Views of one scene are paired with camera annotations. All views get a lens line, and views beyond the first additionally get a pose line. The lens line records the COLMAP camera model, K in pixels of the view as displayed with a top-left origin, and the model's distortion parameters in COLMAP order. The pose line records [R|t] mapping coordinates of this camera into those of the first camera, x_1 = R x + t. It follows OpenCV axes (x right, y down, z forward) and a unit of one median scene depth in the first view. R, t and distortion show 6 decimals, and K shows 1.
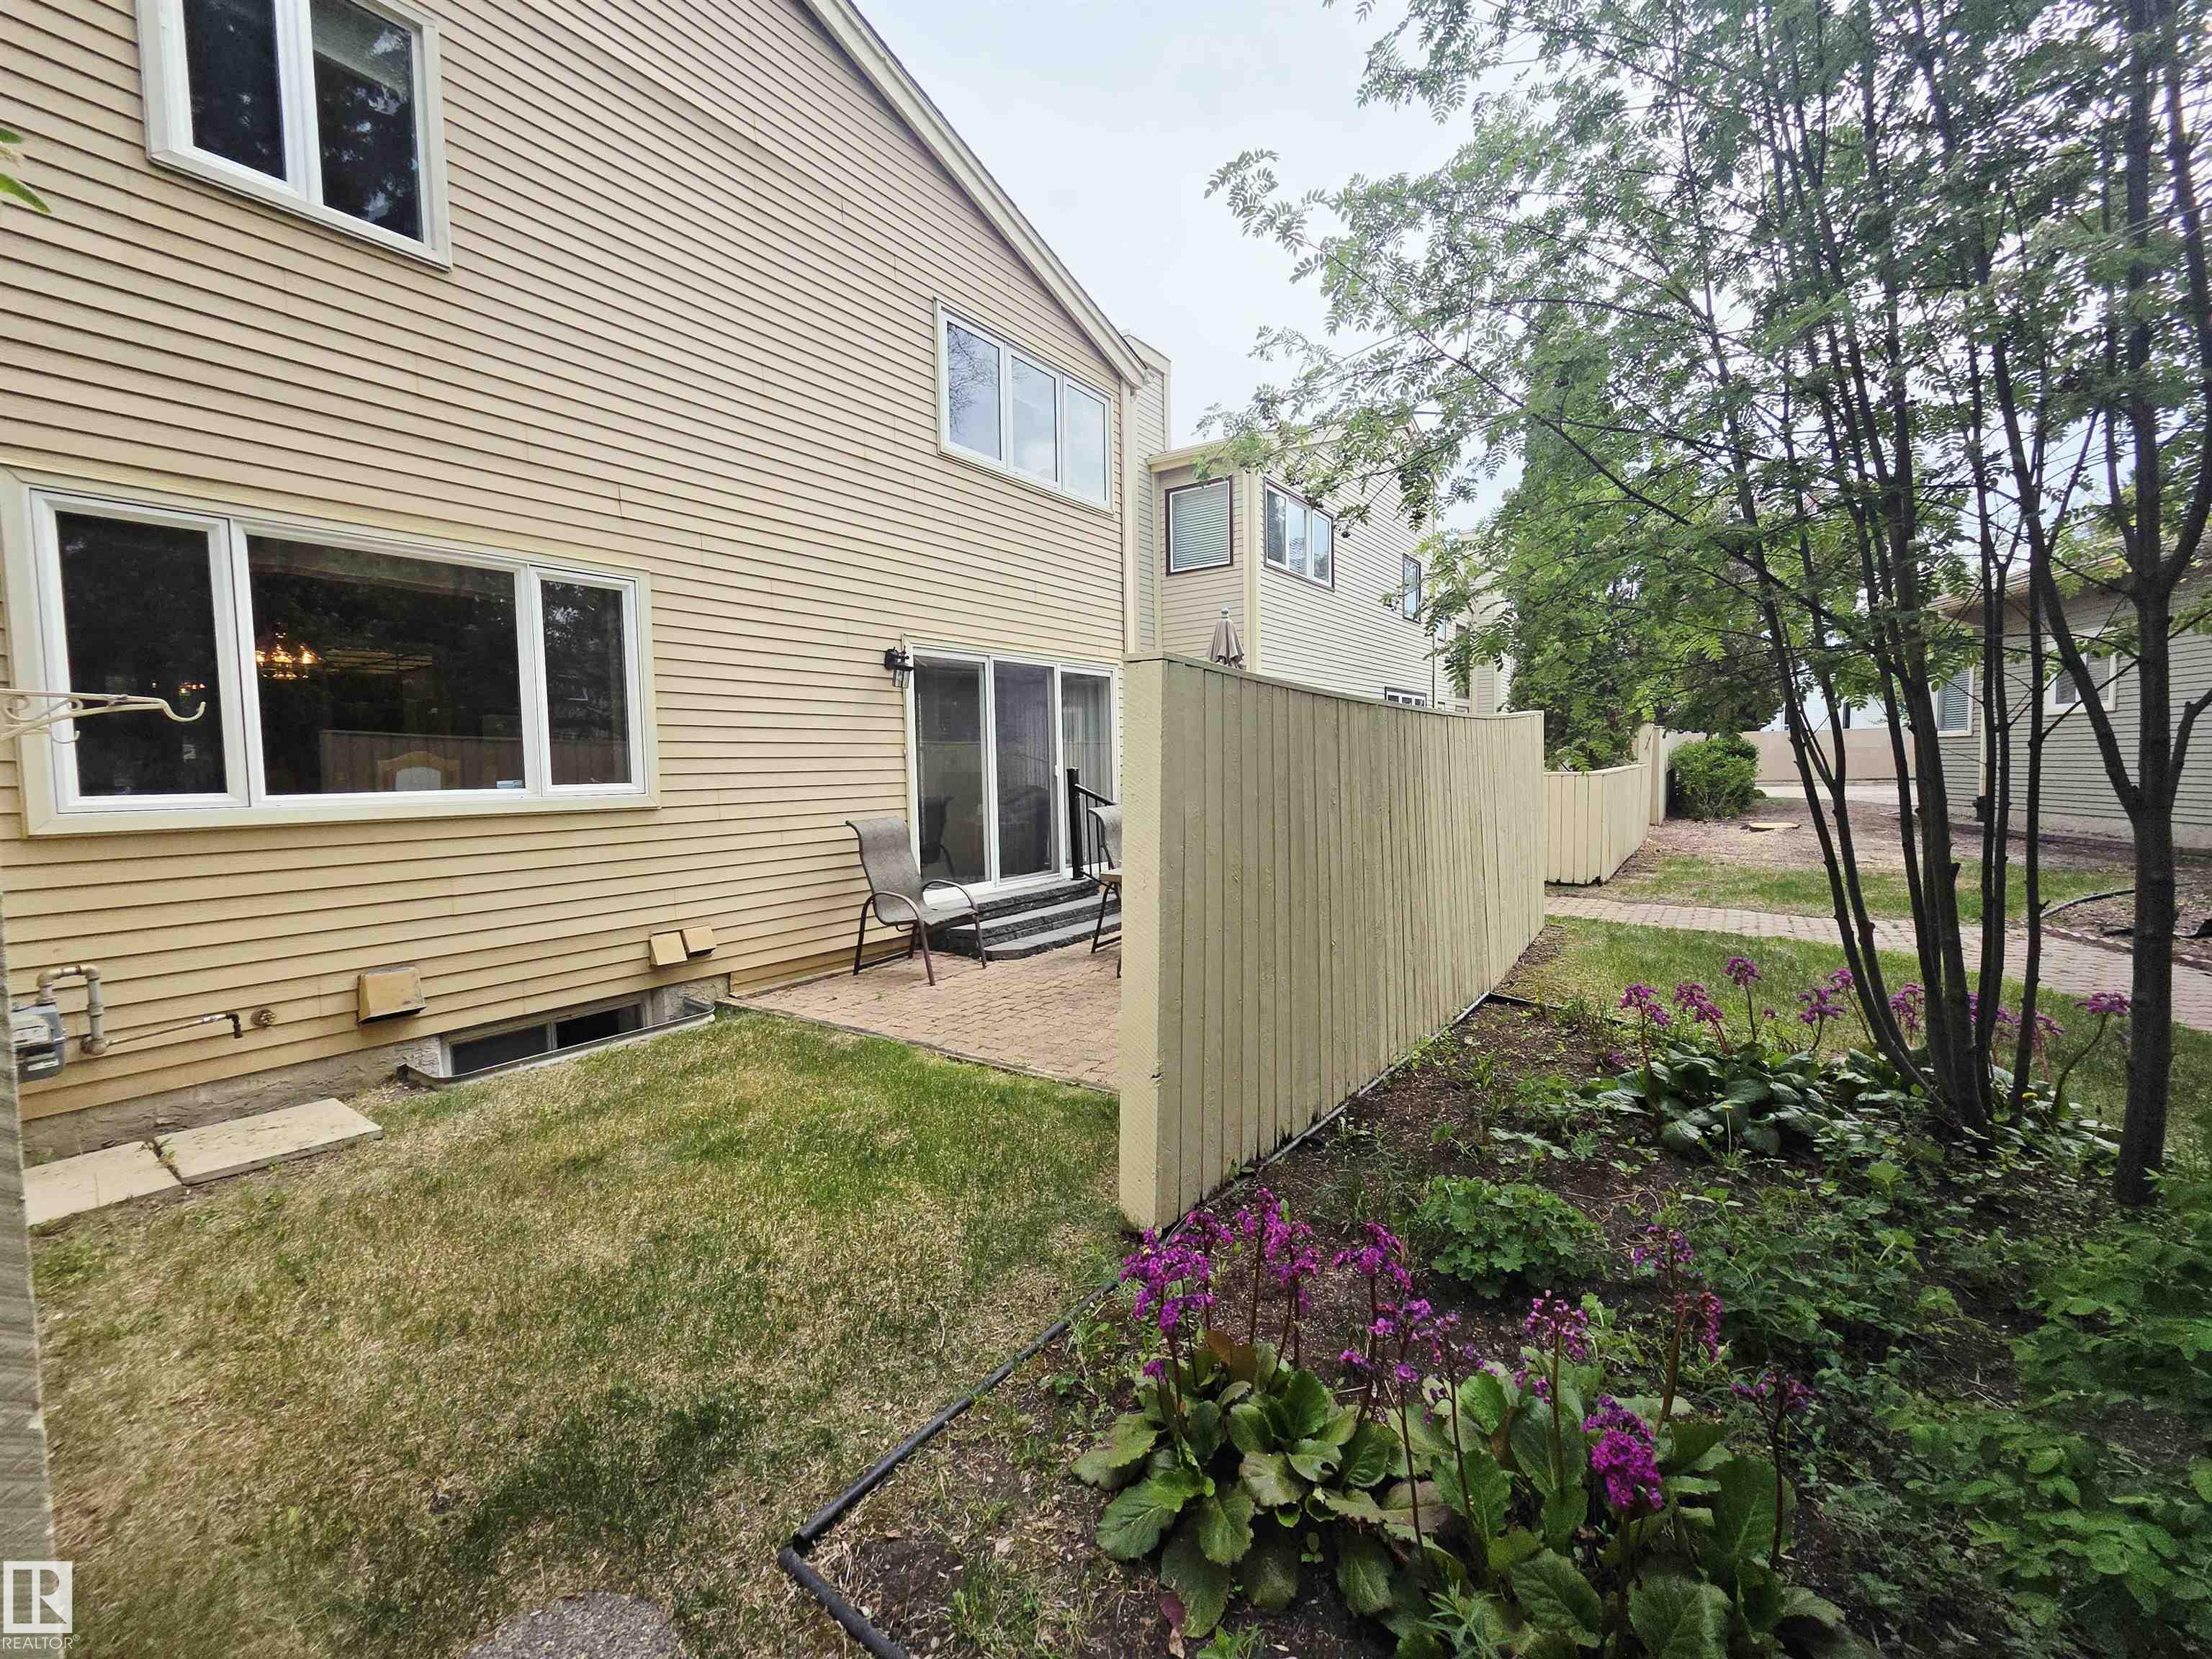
lens RADIAL K [[902.9, 0, 1106.0], [0, 902.9, 829.5], [0, 0, 1]] dist [-0.001381, -0.000590]
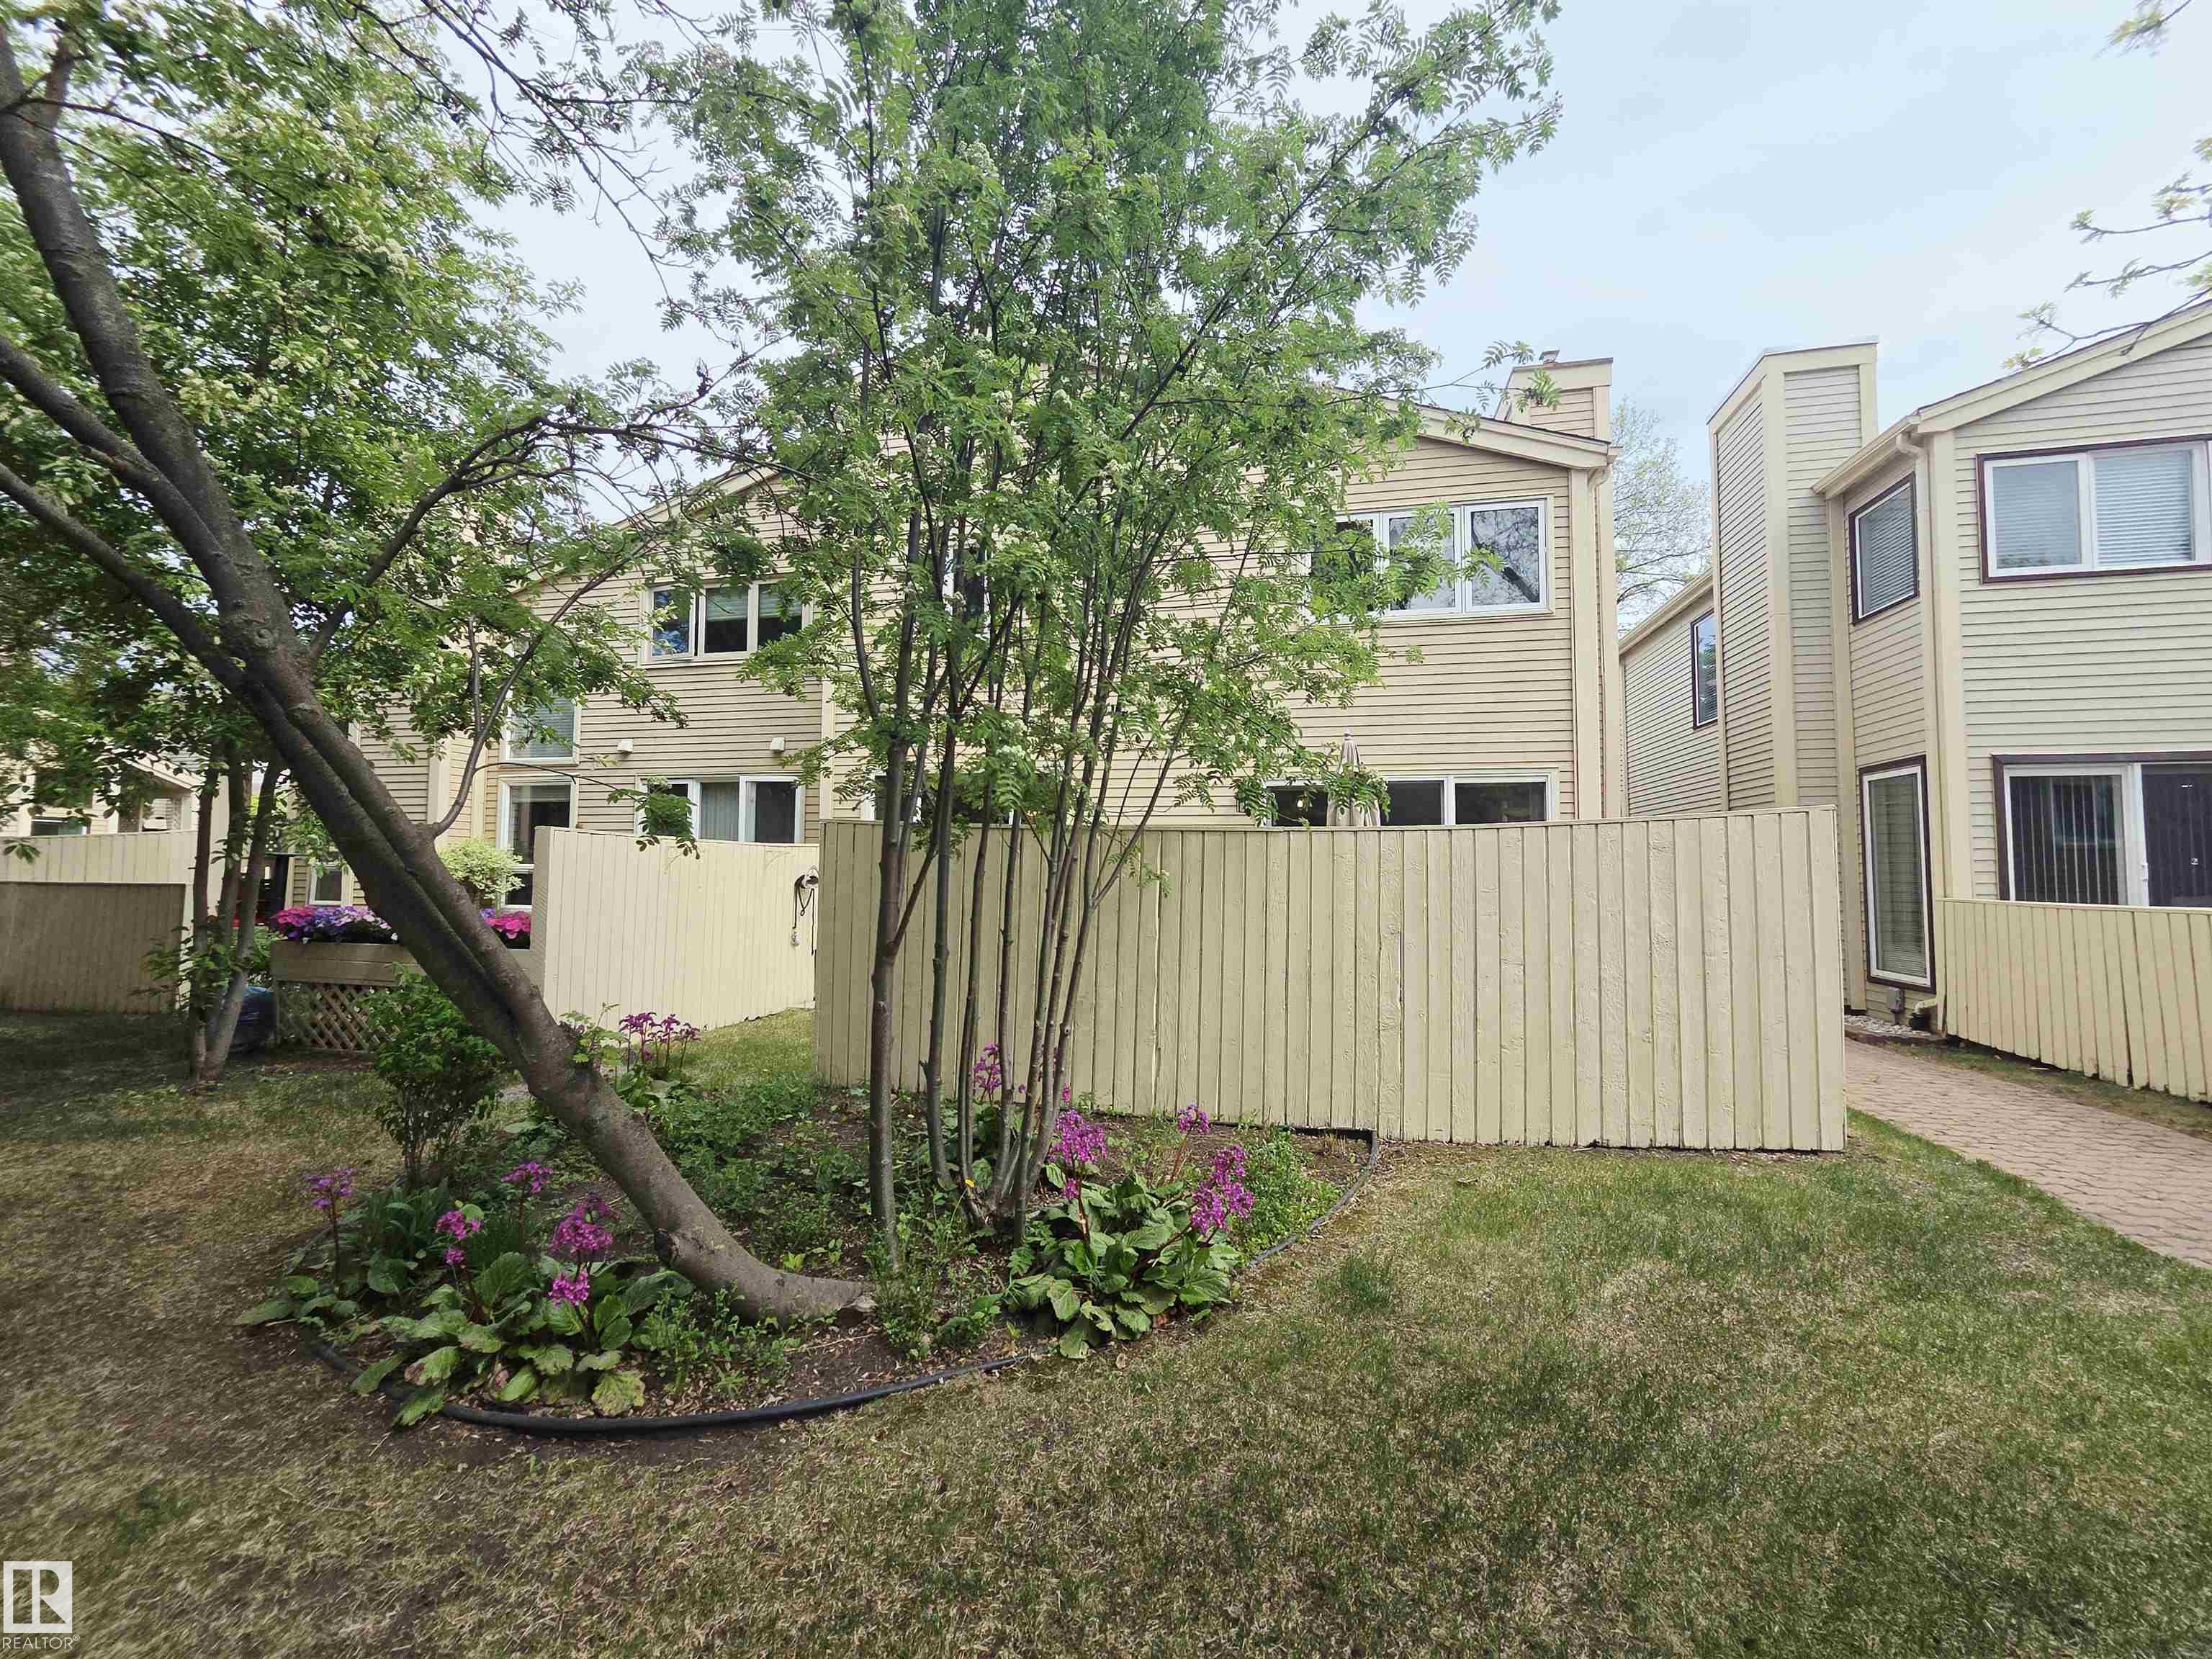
lens RADIAL K [[902.9, 0, 1106.0], [0, 902.9, 829.5], [0, 0, 1]] dist [-0.001381, -0.000590]
pose [[0.389142, -0.017219, -0.921017, 1.210166], [-0.080485, 0.995366, -0.052615, -0.055504], [0.917655, 0.094602, 0.385953, 0.378880]]
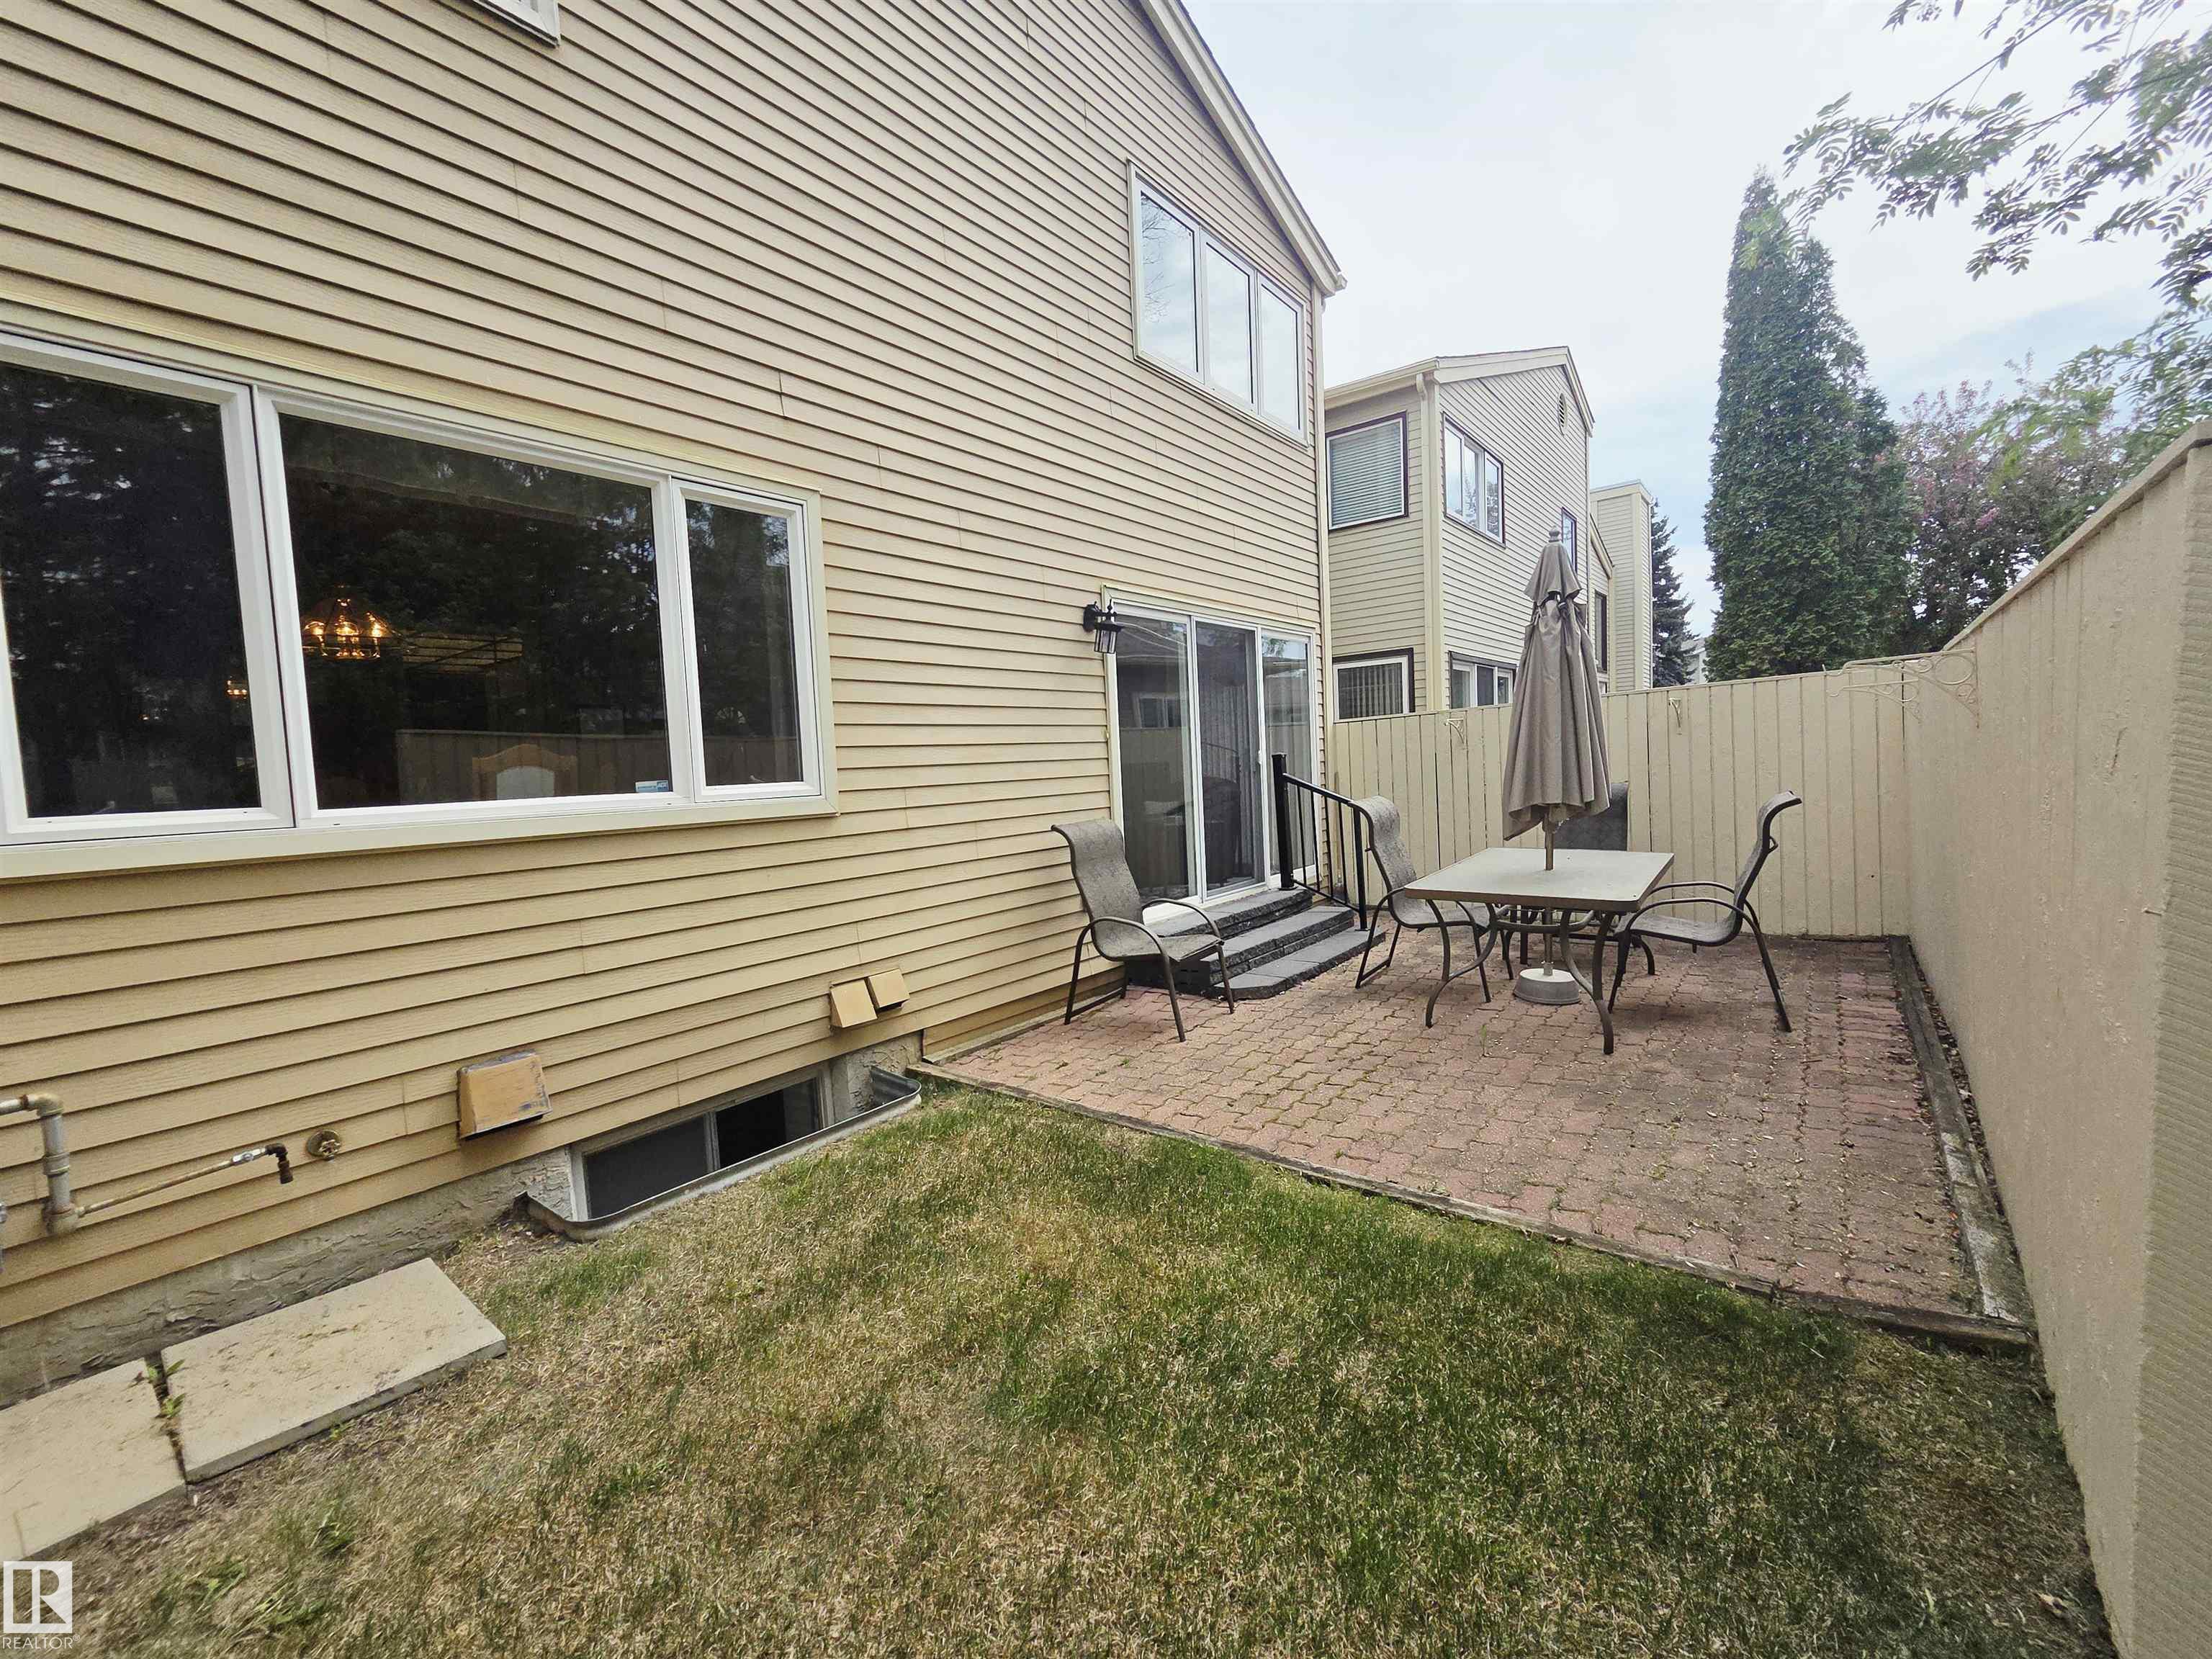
lens RADIAL K [[902.9, 0, 1106.0], [0, 902.9, 829.5], [0, 0, 1]] dist [-0.001381, -0.000590]
pose [[0.998368, -0.022010, -0.052704, -0.242514], [0.022264, 0.999743, 0.004234, -0.009827], [0.052597, -0.005401, 0.998601, 0.279668]]
